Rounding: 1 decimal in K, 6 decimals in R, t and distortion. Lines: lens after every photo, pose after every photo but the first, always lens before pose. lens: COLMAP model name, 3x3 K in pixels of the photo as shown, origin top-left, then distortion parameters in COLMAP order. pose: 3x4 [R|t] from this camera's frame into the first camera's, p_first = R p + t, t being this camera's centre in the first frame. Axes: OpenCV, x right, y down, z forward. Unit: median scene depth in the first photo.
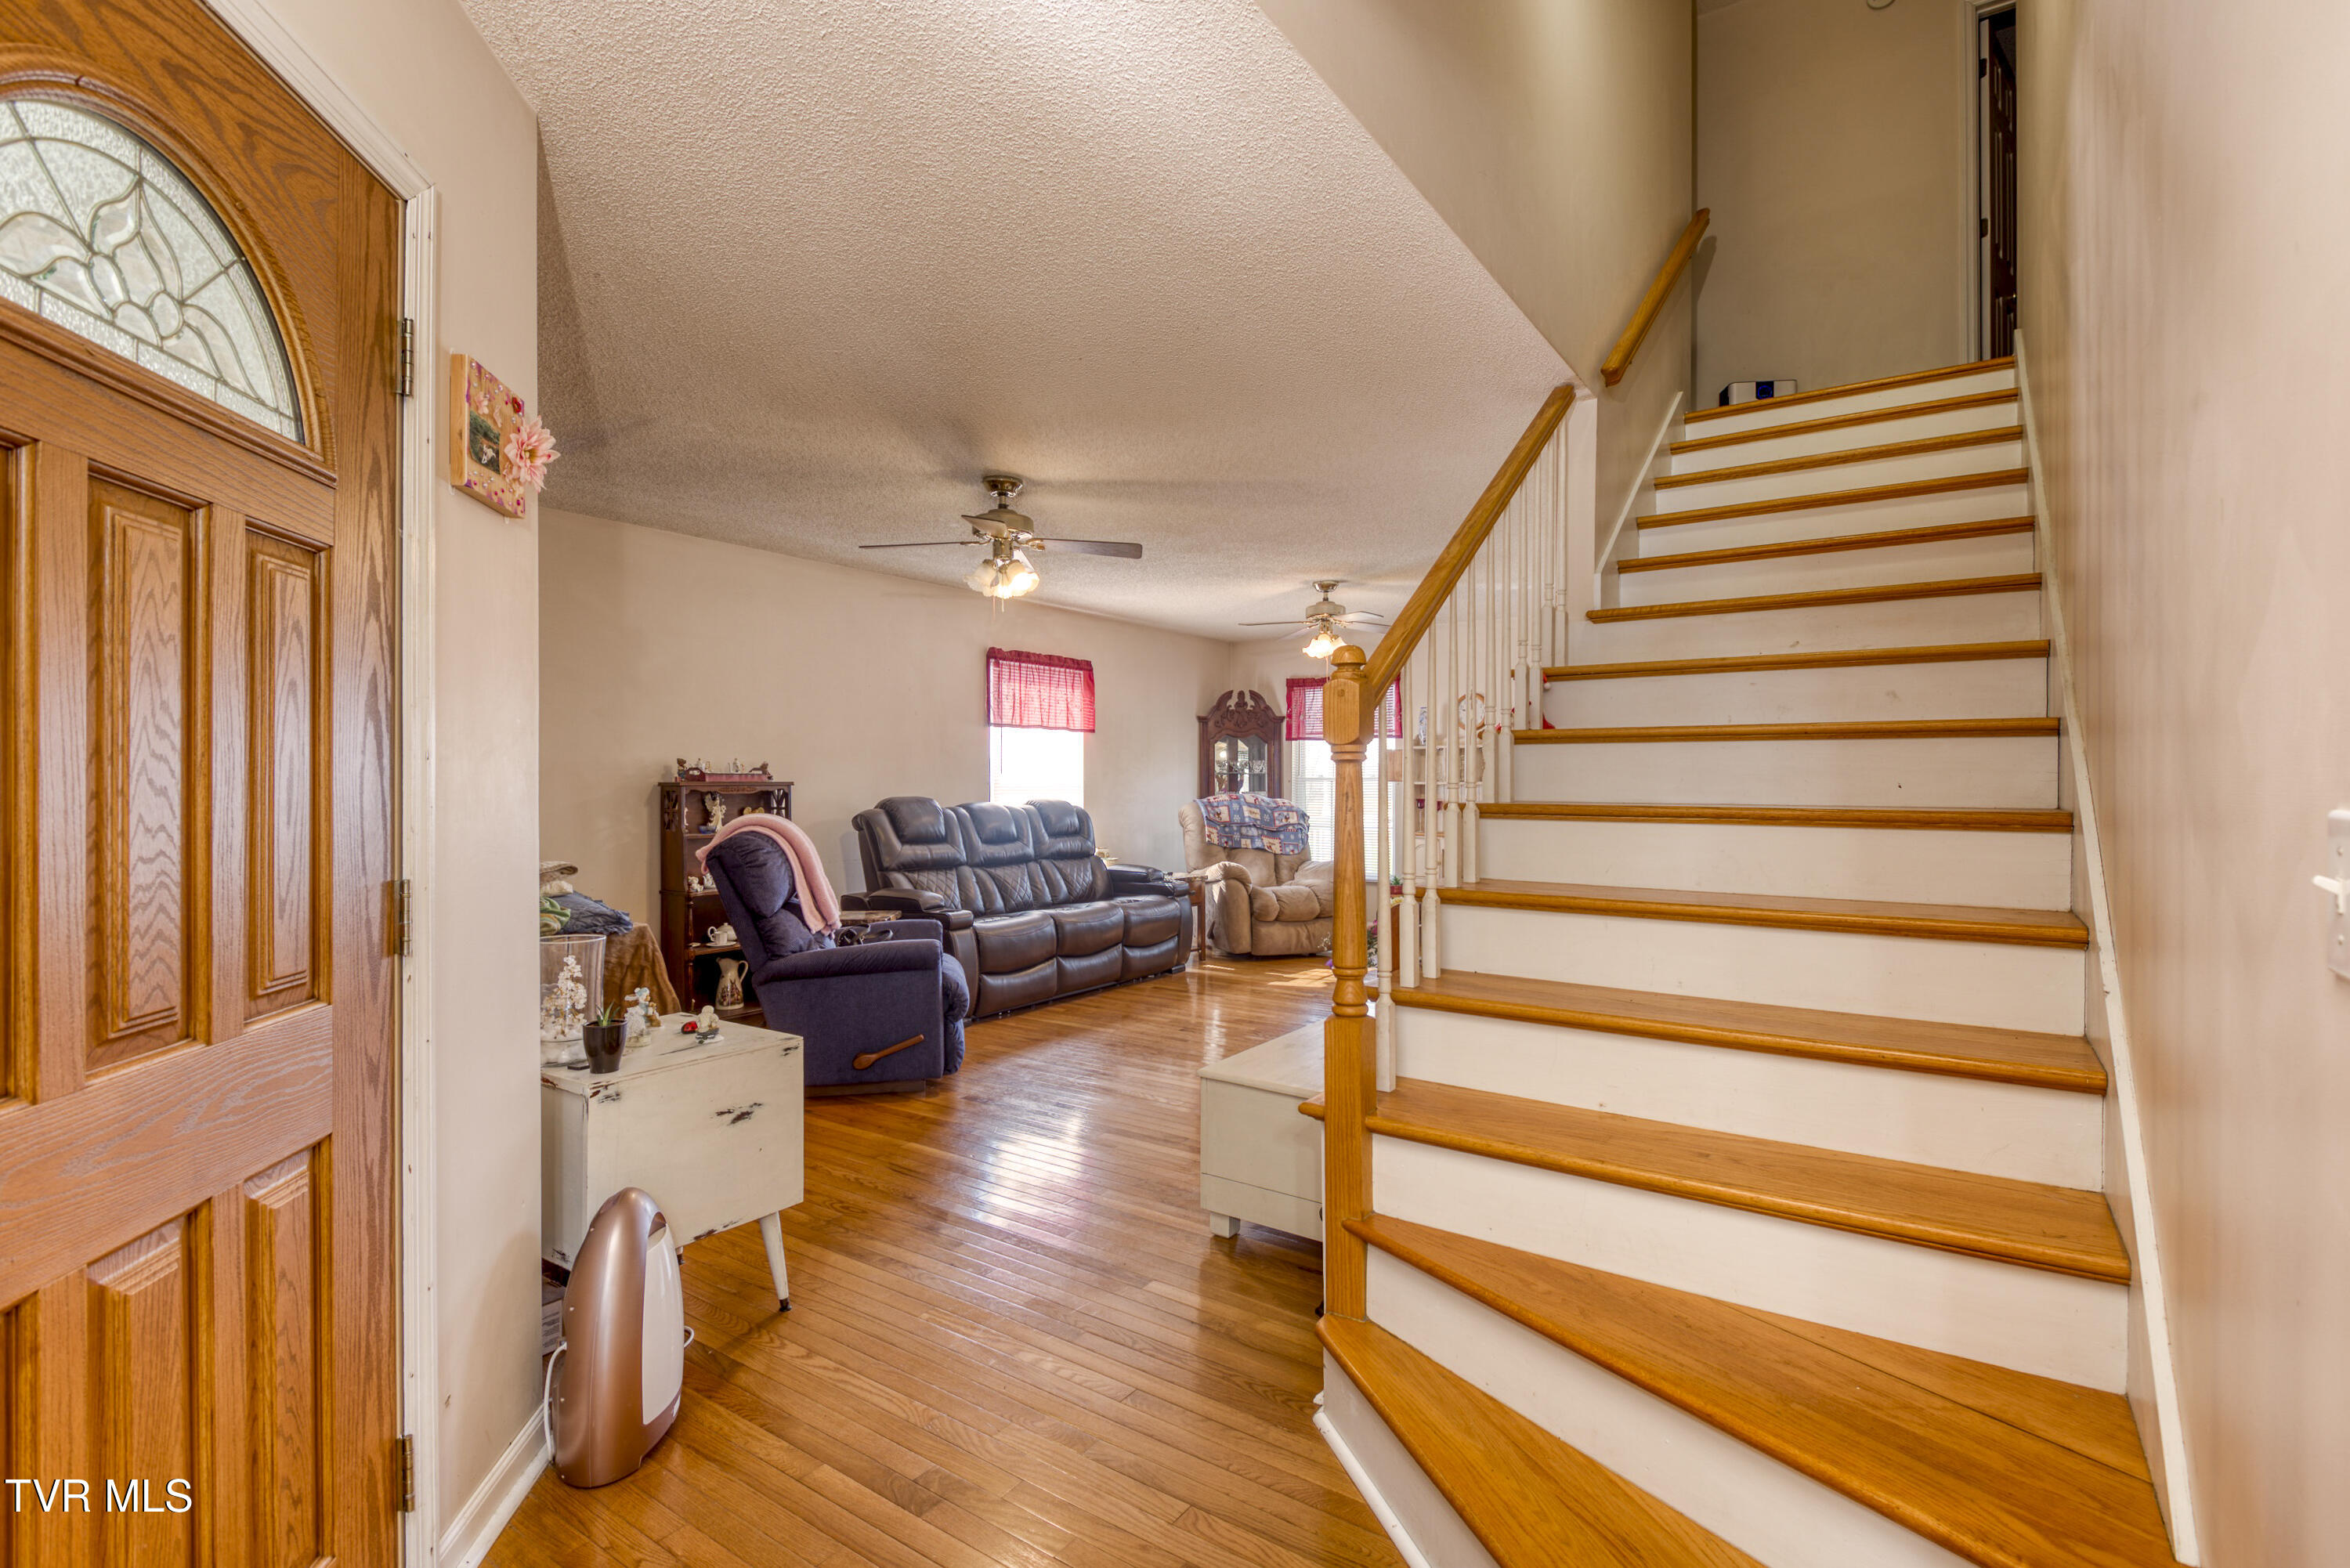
lens RADIAL K [[1083.7, 0, 1183.0], [0, 1083.7, 788.0], [0, 0, 1]] dist [0.006355, -0.005615]
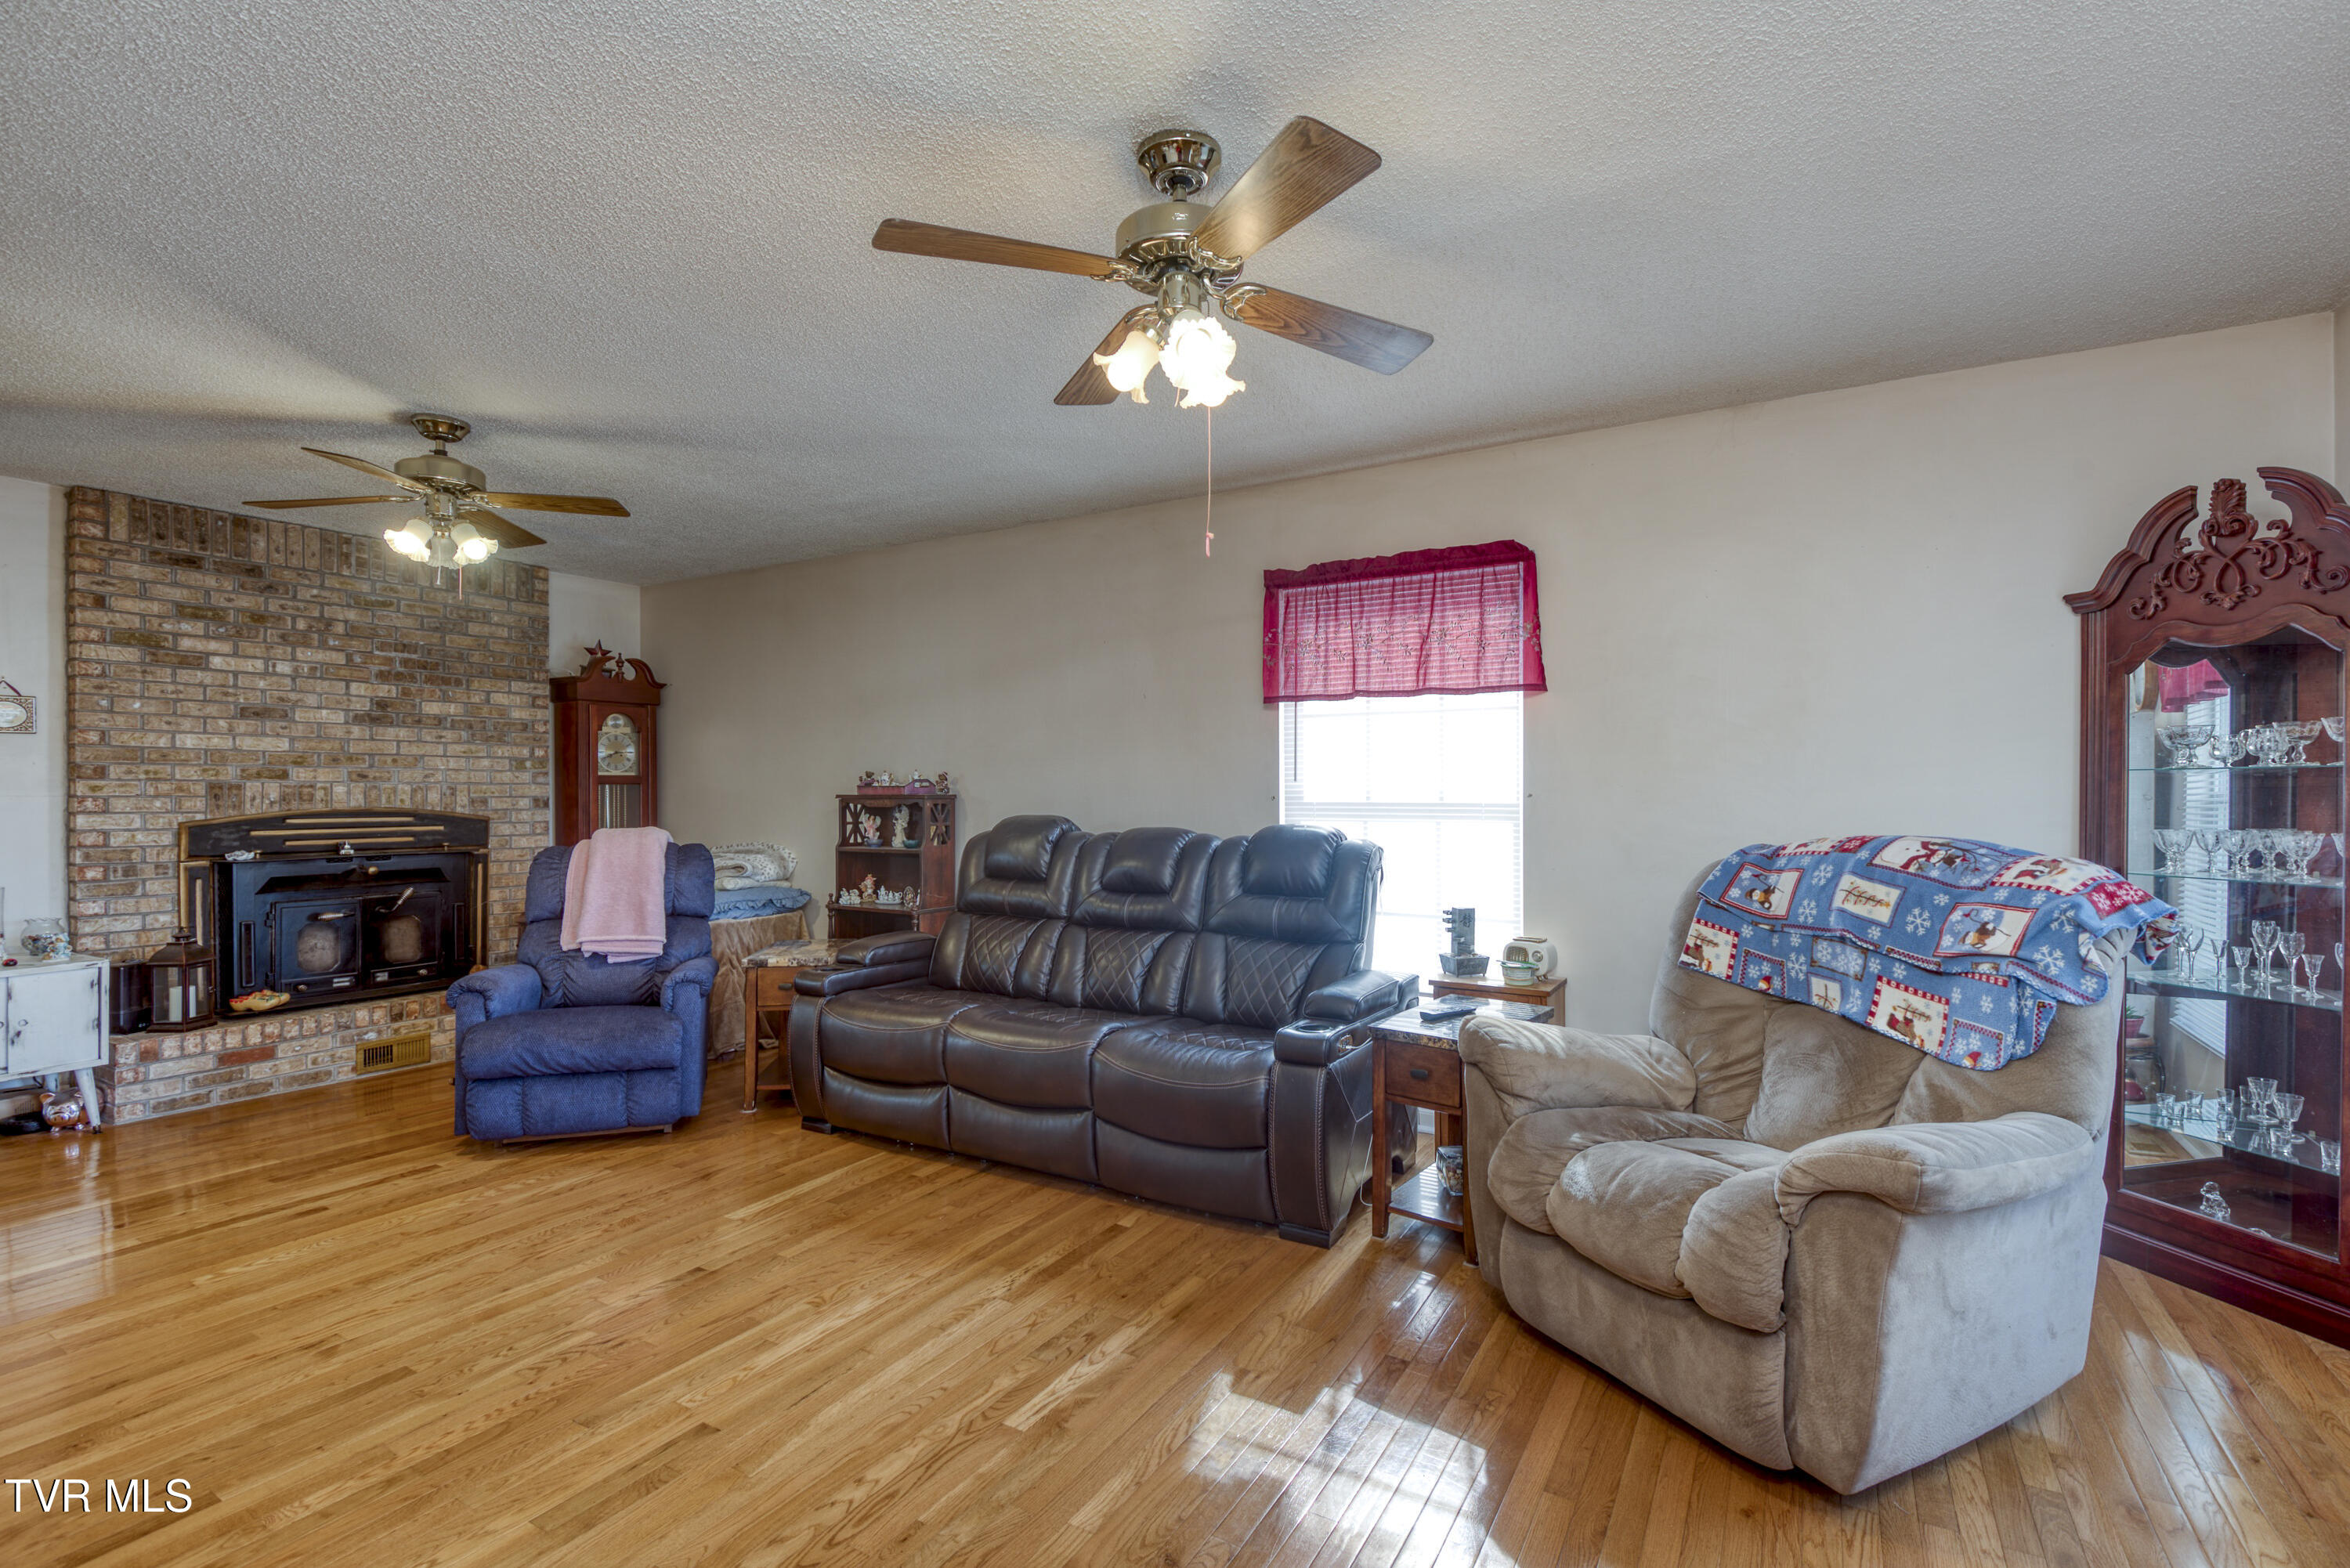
lens RADIAL K [[1083.7, 0, 1127.0], [0, 1083.7, 799.6], [0, 0, 1]] dist [0.006355, -0.005615]
pose [[0.068636, 0.008356, -0.997607, 0.400671], [-0.004271, 0.999958, 0.008082, -0.007636], [0.997633, 0.003706, 0.068669, 0.867447]]
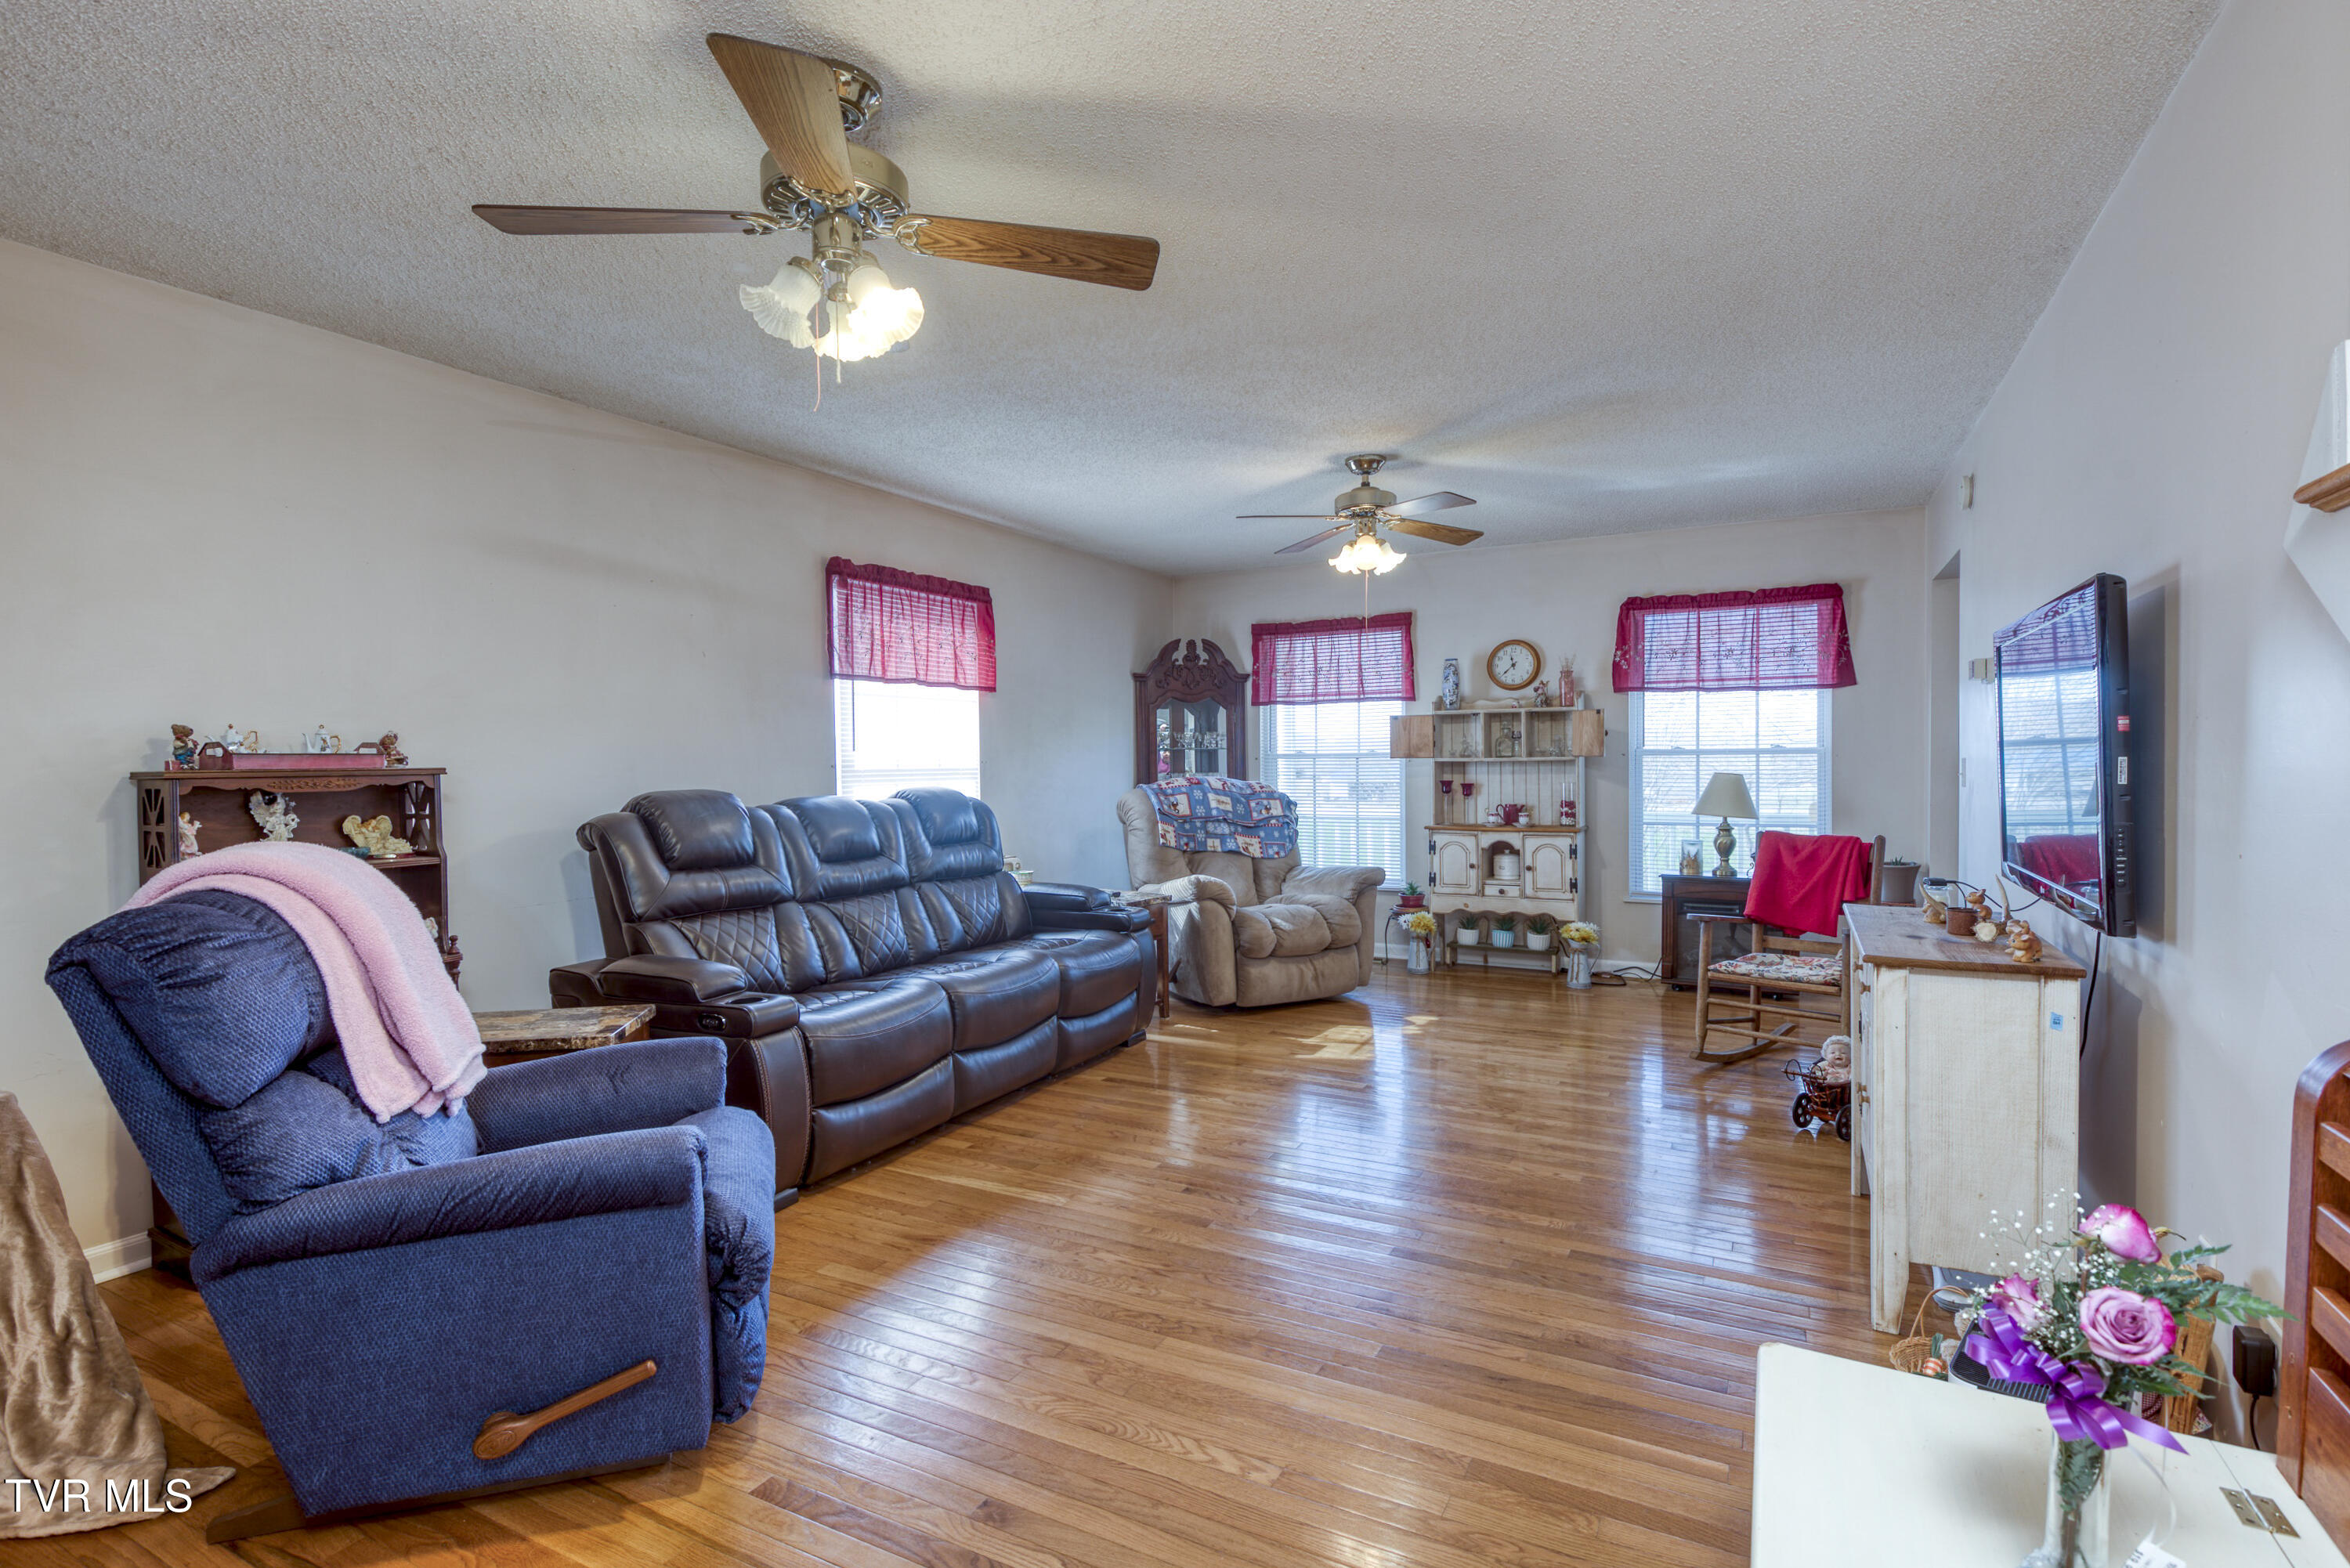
lens RADIAL K [[1083.7, 0, 1292.9], [0, 1083.7, 776.3], [0, 0, 1]] dist [0.006355, -0.005615]
pose [[0.977500, -0.013319, 0.210515, -0.047165], [0.011371, 0.999881, 0.010458, -0.001995], [-0.210629, -0.007829, 0.977535, 0.309815]]
